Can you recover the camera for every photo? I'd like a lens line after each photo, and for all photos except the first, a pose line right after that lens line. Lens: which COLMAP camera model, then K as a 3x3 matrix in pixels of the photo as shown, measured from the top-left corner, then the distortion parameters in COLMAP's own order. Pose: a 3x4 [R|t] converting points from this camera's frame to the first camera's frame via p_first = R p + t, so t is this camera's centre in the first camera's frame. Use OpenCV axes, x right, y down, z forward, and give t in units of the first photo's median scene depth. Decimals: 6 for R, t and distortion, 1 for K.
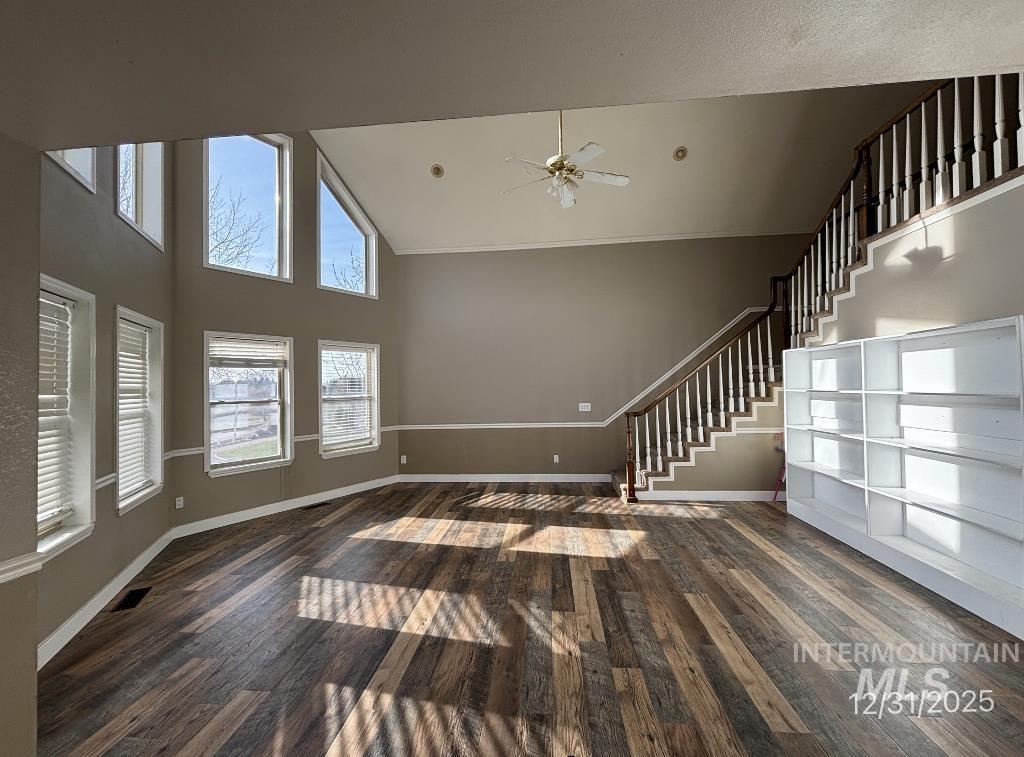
lens RADIAL K [[414.6, 0, 510.3], [0, 414.6, 377.3], [0, 0, 1]] dist [-0.010580, 0.000190]
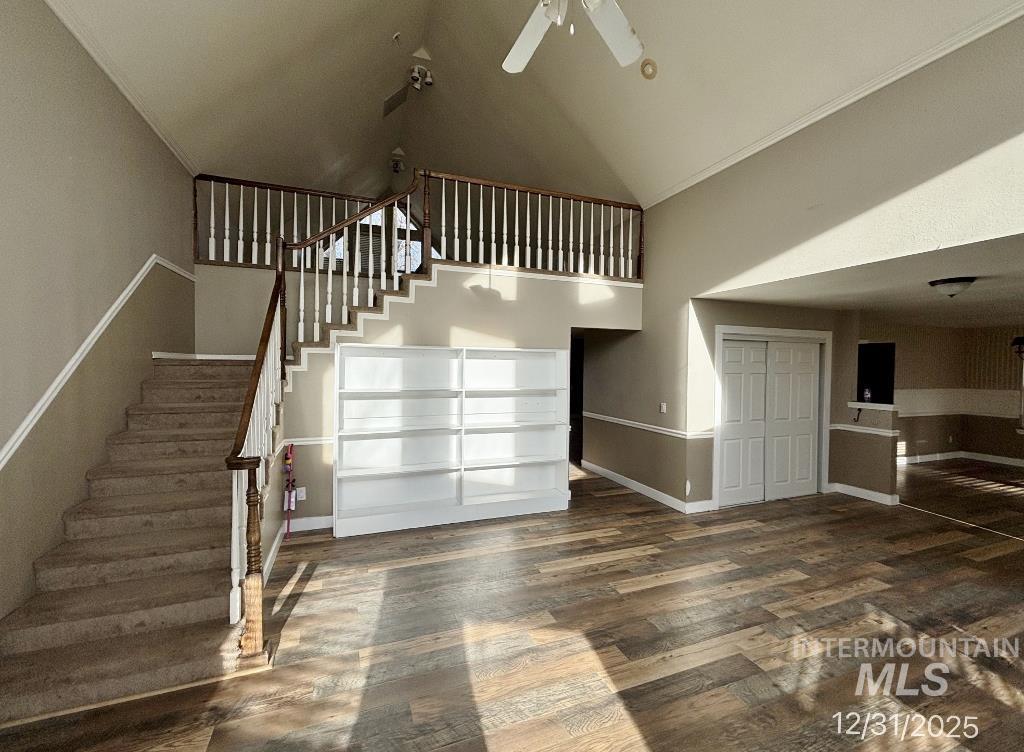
lens RADIAL K [[414.6, 0, 510.6], [0, 414.6, 384.3], [0, 0, 1]] dist [-0.010580, 0.000190]
pose [[-0.429668, -0.015944, 0.902846, -0.330943], [-0.014024, 0.999841, 0.010983, 0.003505], [-0.902878, -0.007943, -0.429823, 1.502846]]
